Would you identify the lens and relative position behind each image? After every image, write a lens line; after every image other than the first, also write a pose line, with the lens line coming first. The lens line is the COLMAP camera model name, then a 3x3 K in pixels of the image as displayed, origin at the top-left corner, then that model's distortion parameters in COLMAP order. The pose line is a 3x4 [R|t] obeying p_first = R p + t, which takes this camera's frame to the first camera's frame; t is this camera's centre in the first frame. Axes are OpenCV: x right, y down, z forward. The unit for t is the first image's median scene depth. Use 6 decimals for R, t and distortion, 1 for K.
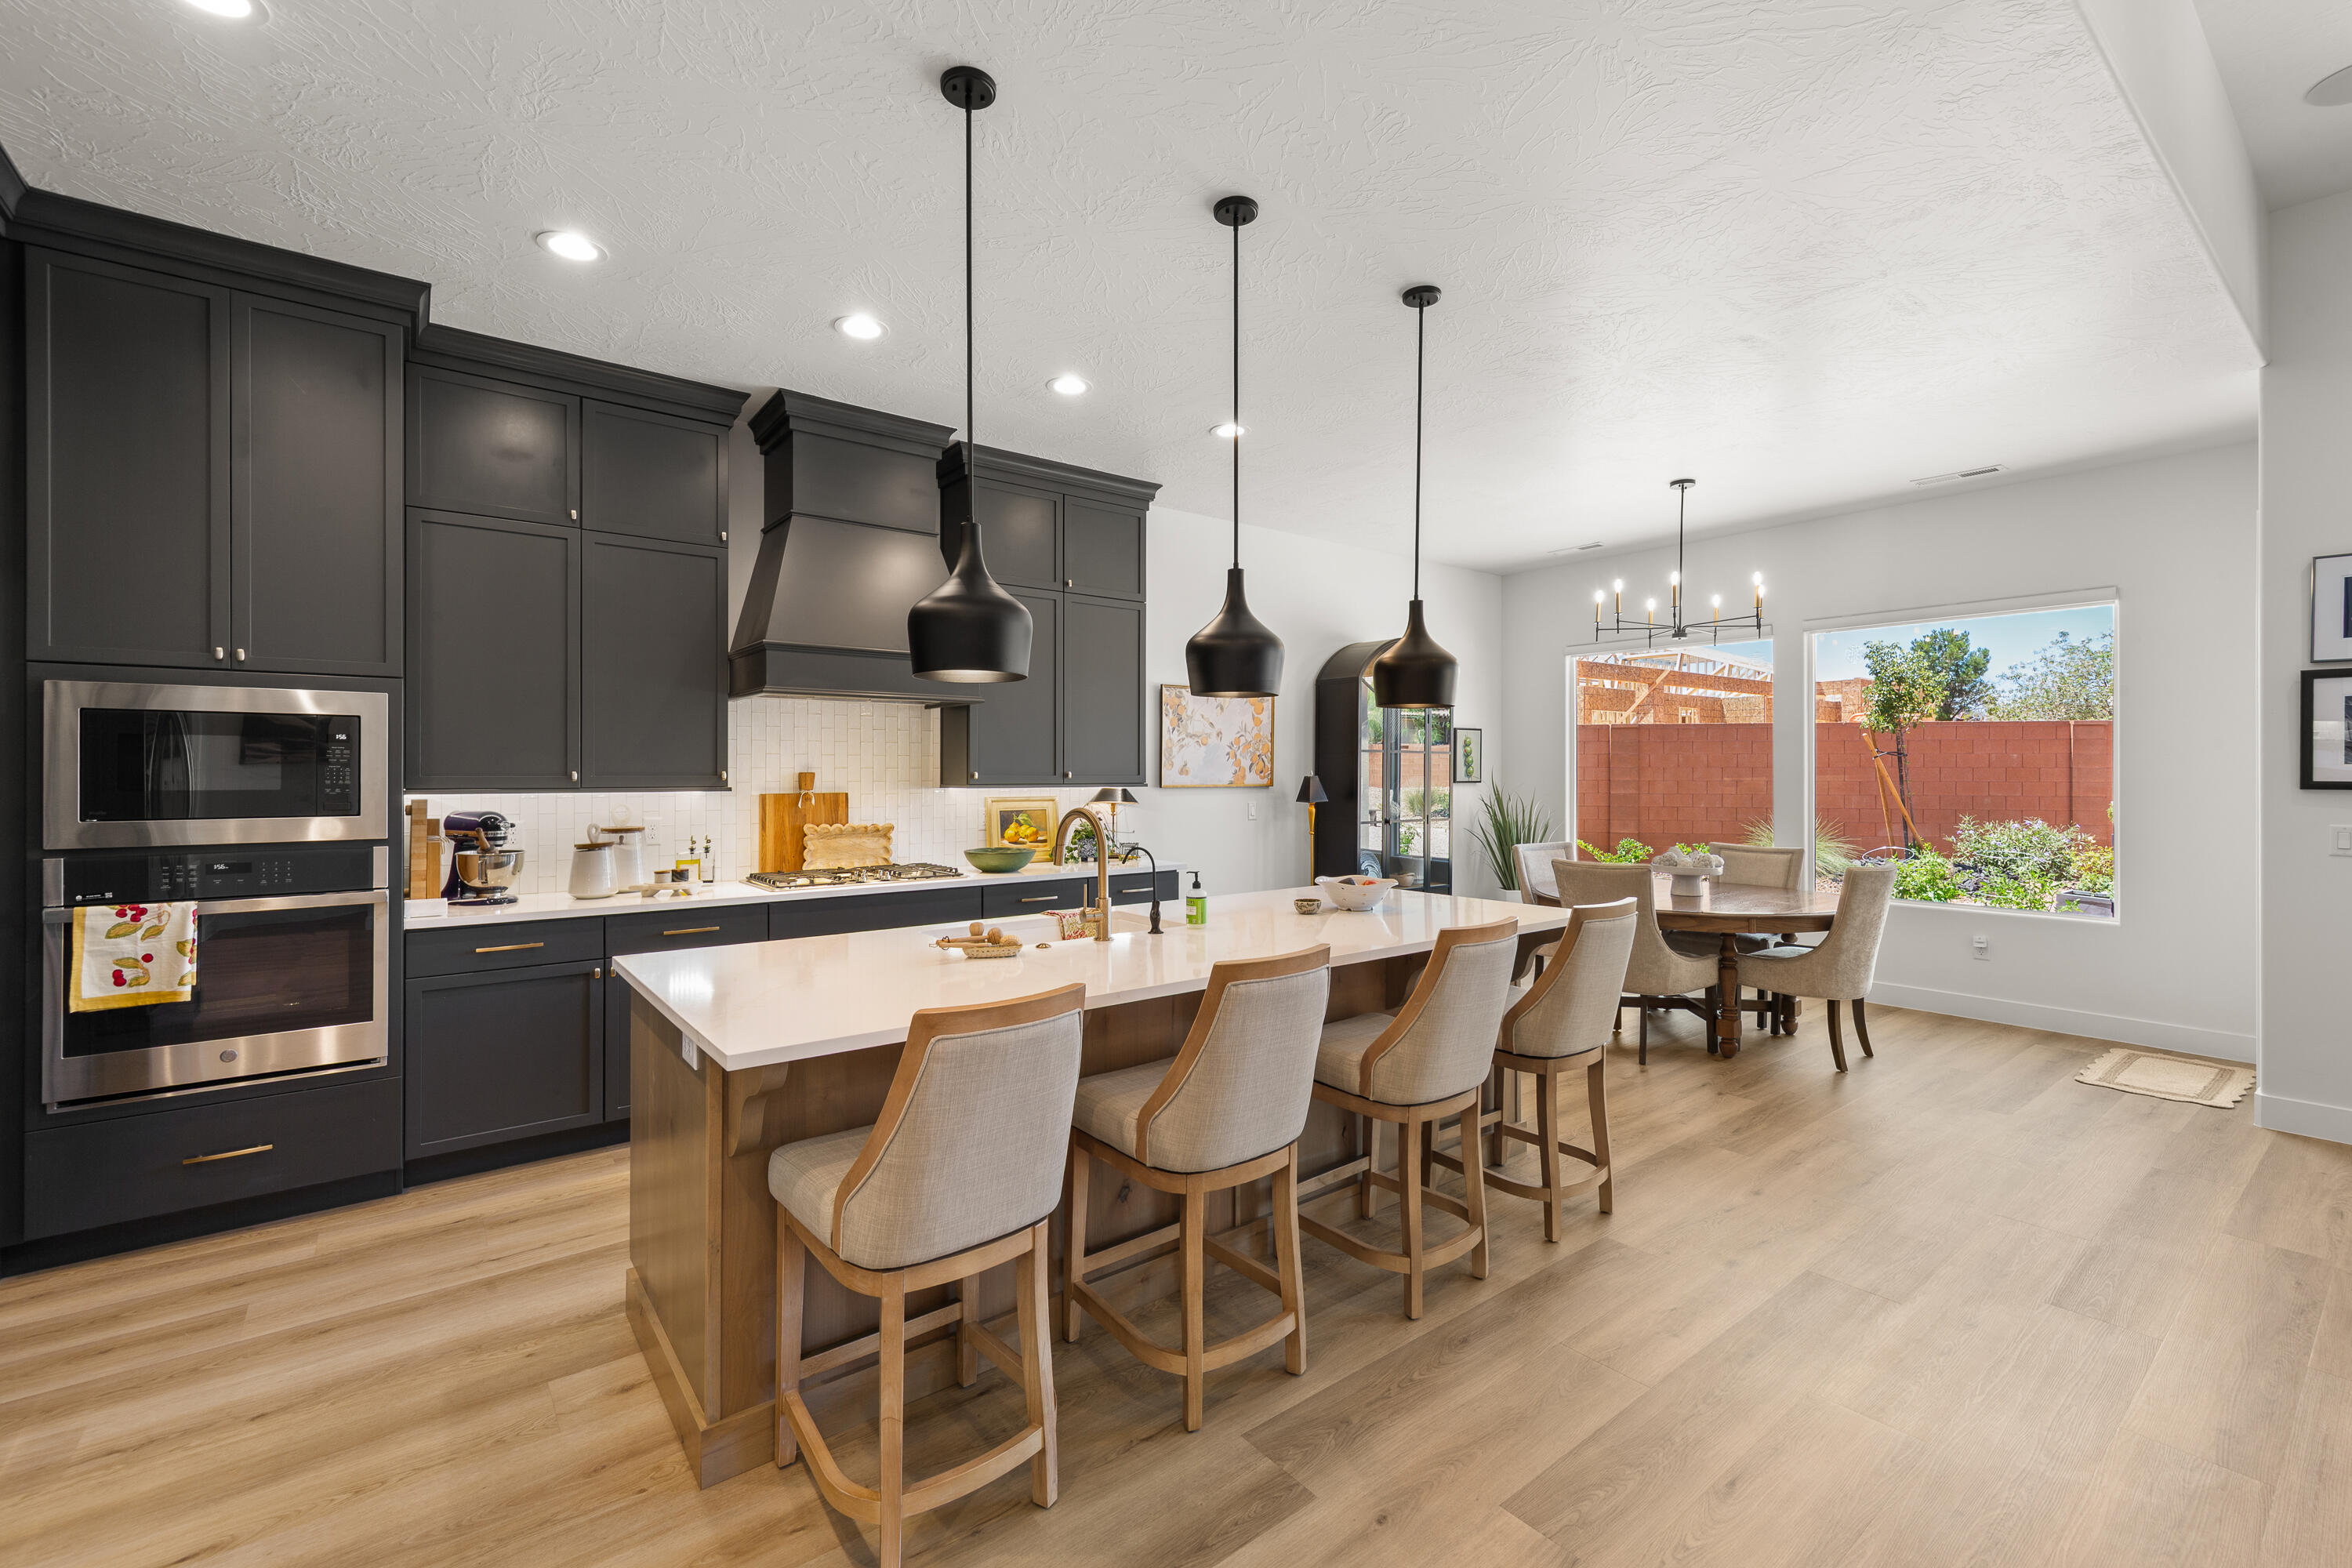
lens RADIAL K [[997.5, 0, 1176.0], [0, 997.5, 768.1], [0, 0, 1]] dist [0.008300, -0.002458]
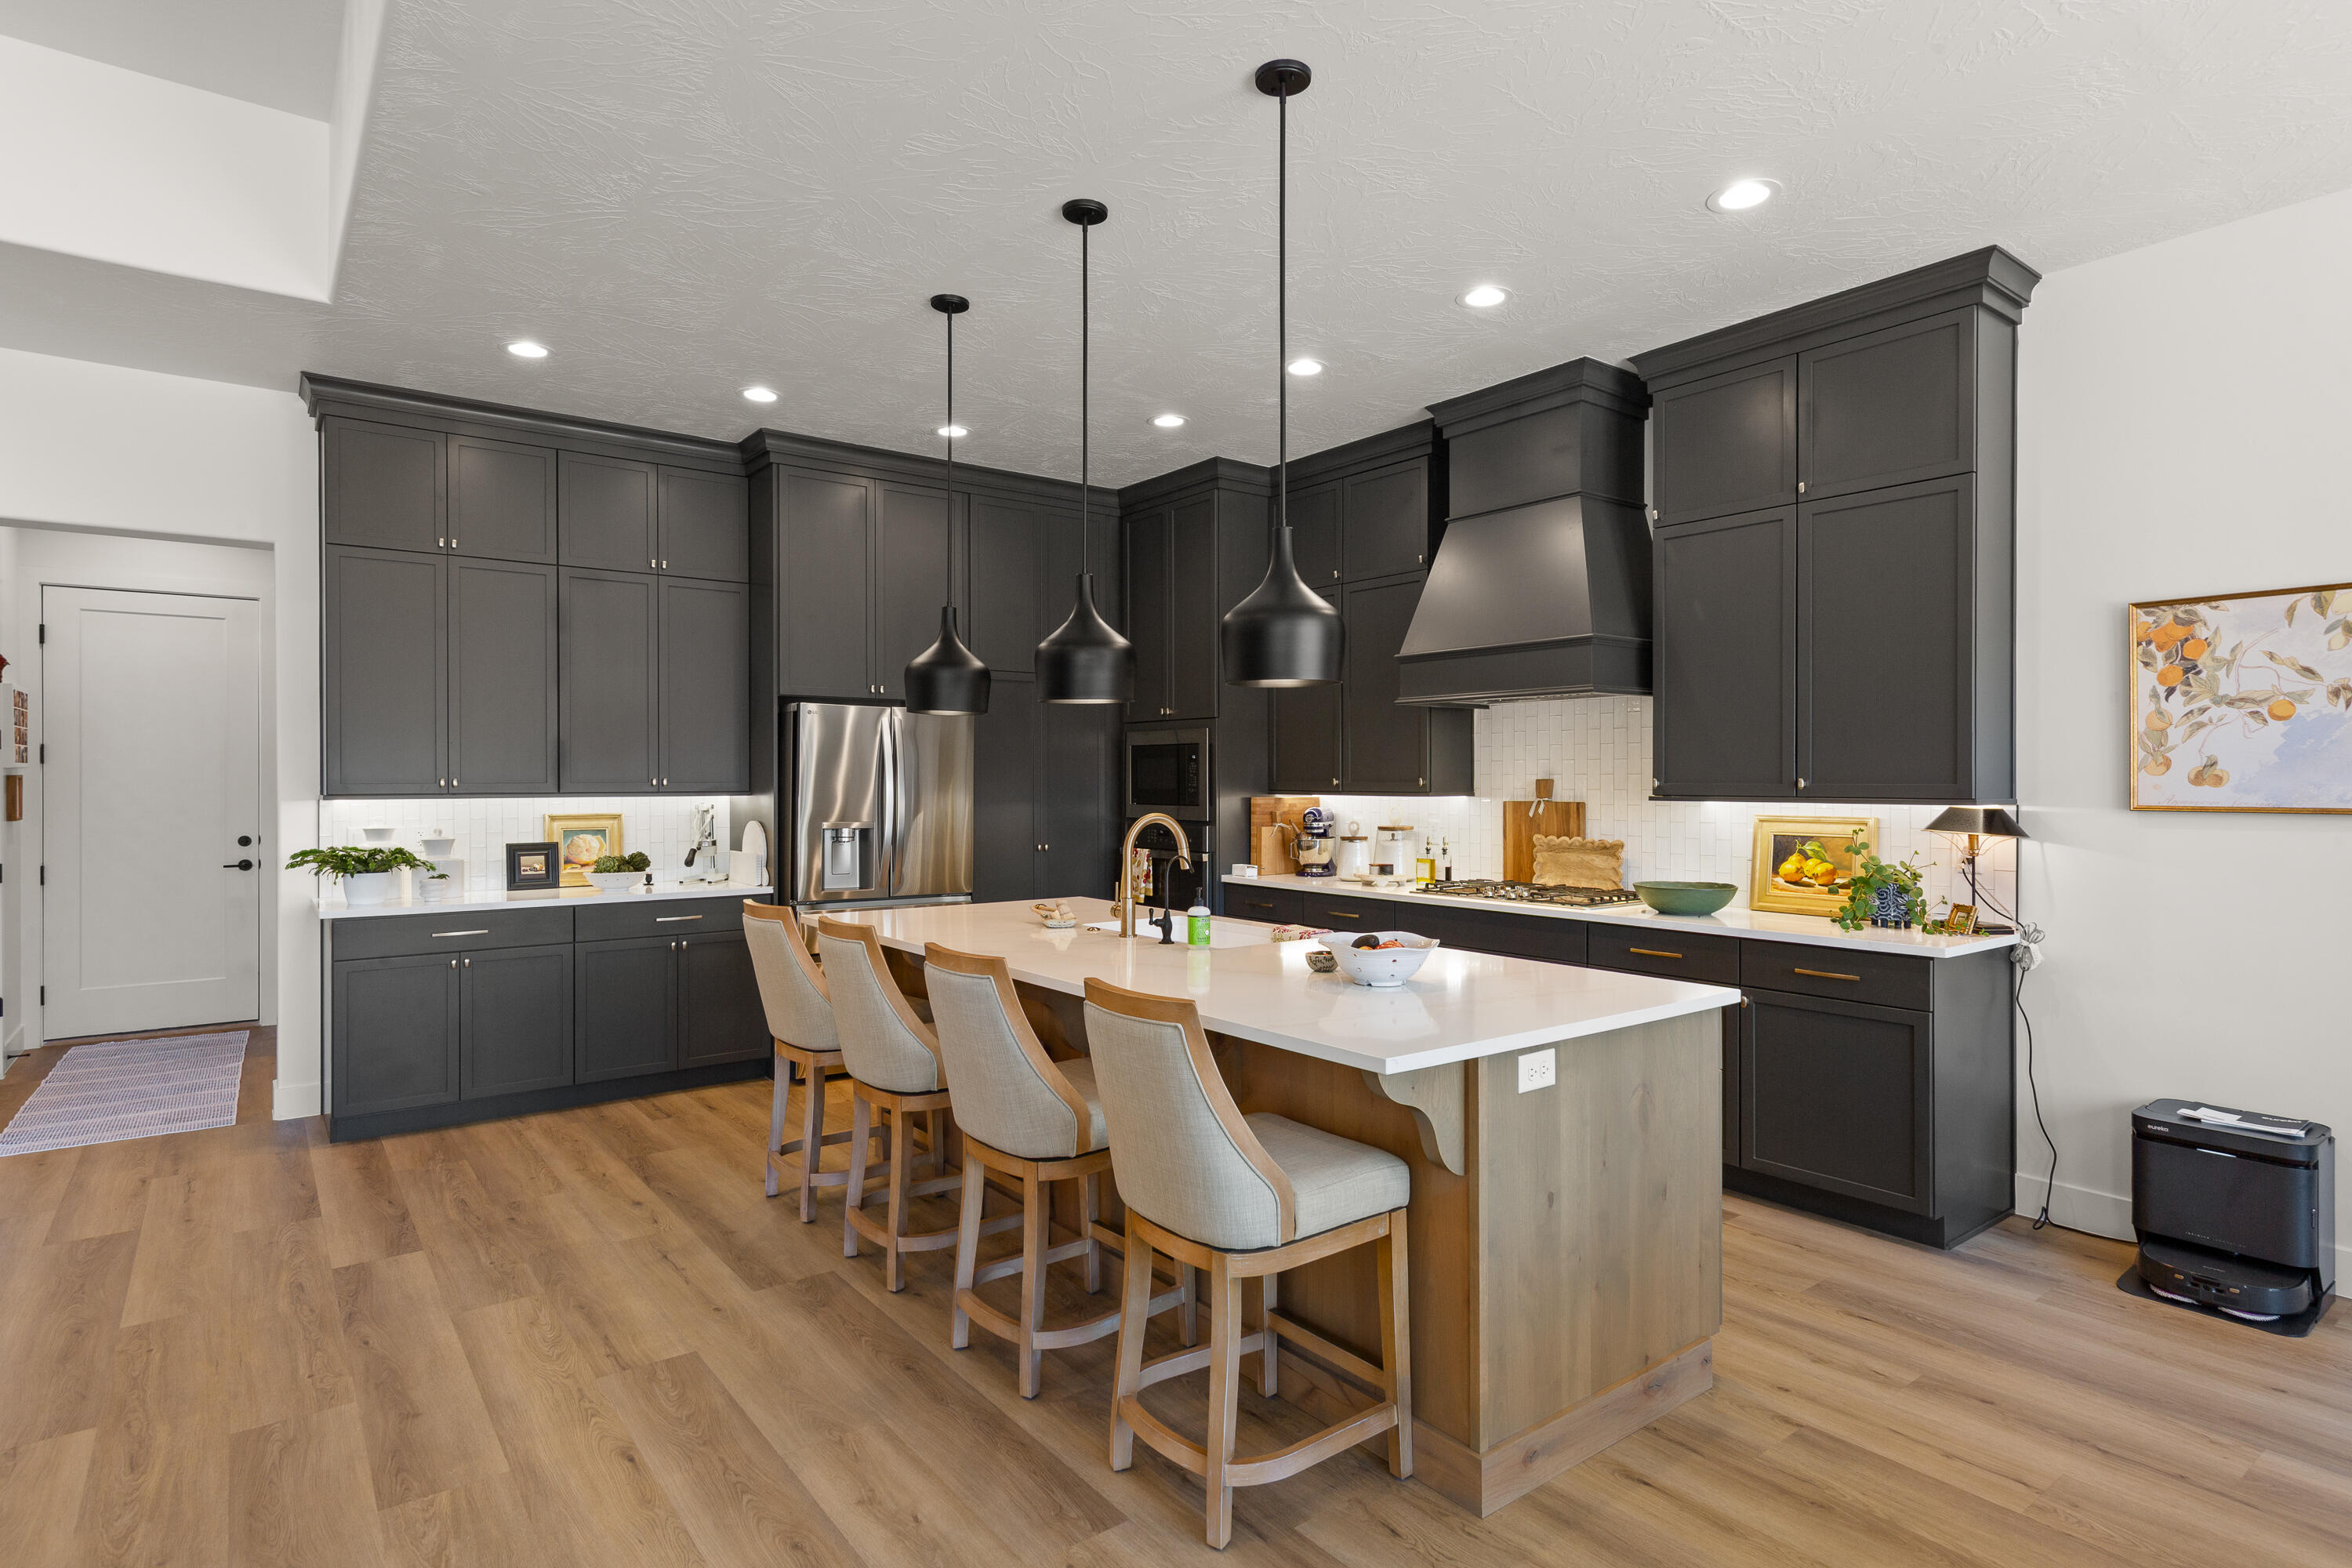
lens RADIAL K [[1219.7, 0, 1182.3], [0, 1219.7, 782.0], [0, 0, 1]] dist [0.008448, -0.000902]
pose [[-0.005284, 0.003058, -0.999981, 0.842258], [0.003334, 0.999990, 0.003040, 0.002461], [0.999980, -0.003318, -0.005294, 0.730230]]
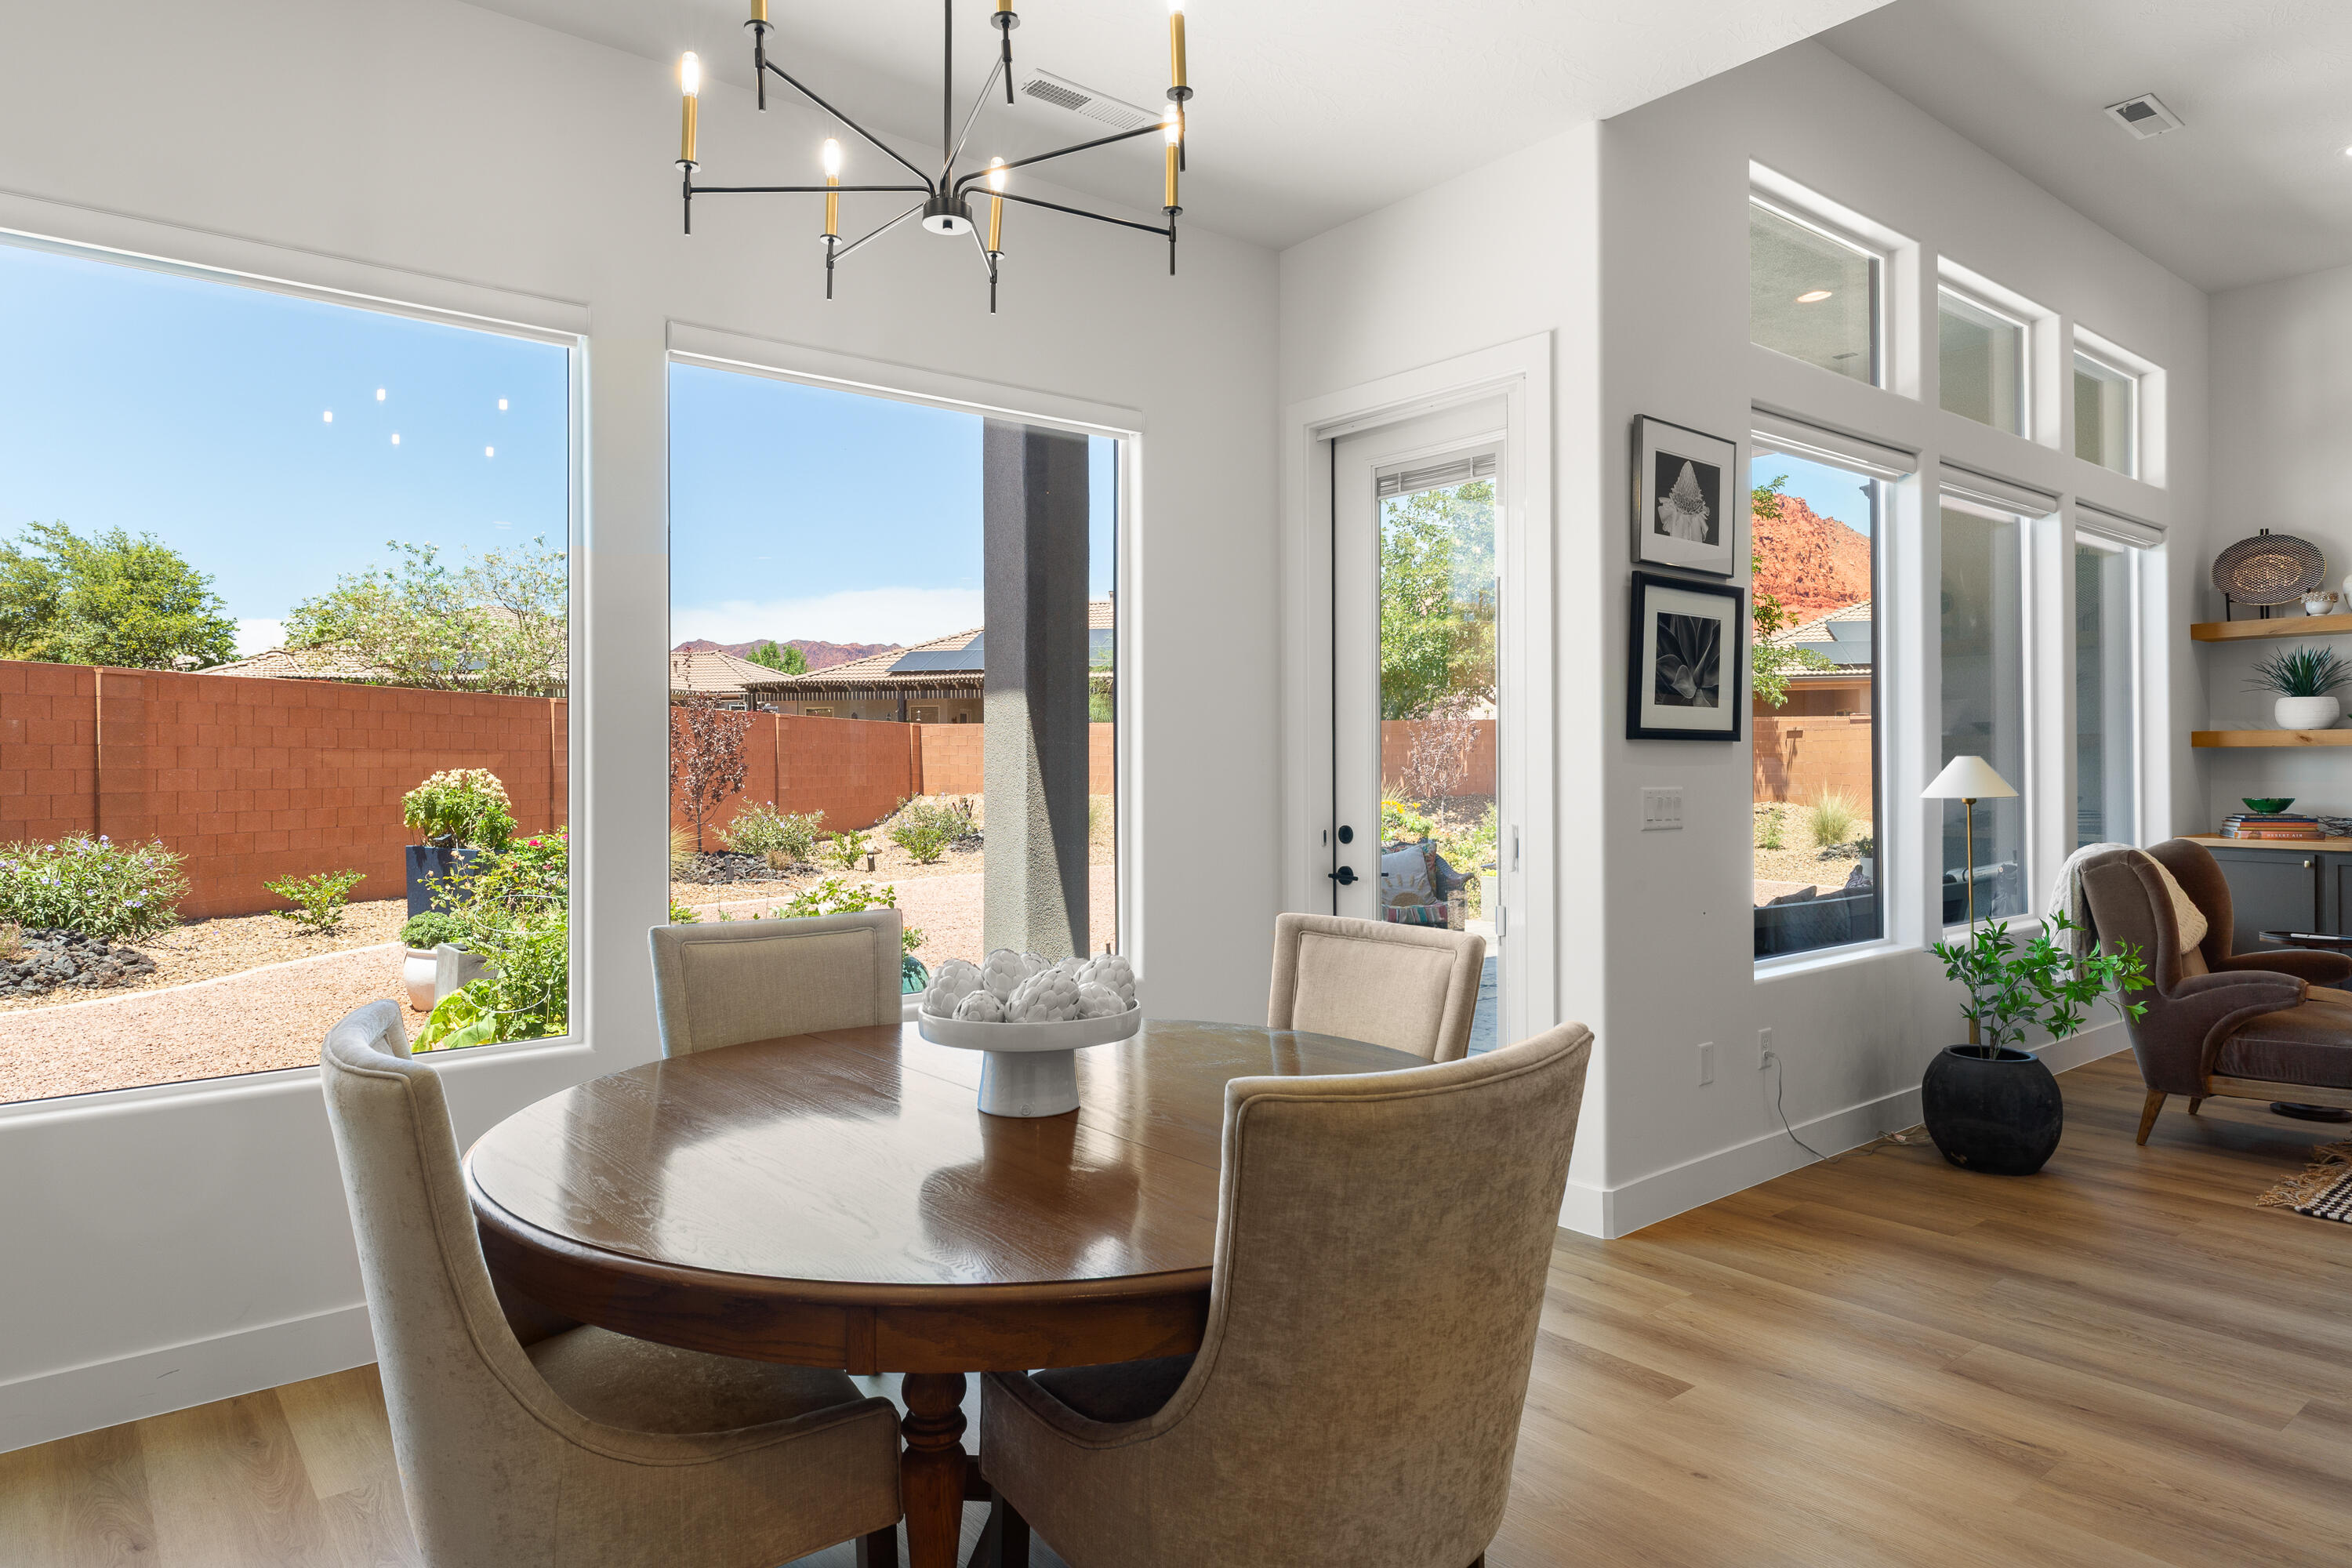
lens RADIAL K [[1404.3, 0, 1196.4], [0, 1404.3, 747.1], [0, 0, 1]] dist [0.004188, 0.004115]
pose [[-0.028804, 0.009496, 0.999540, 0.129592], [0.001417, 0.999954, -0.009459, 0.032066], [-0.999584, 0.001144, -0.028816, 1.206879]]
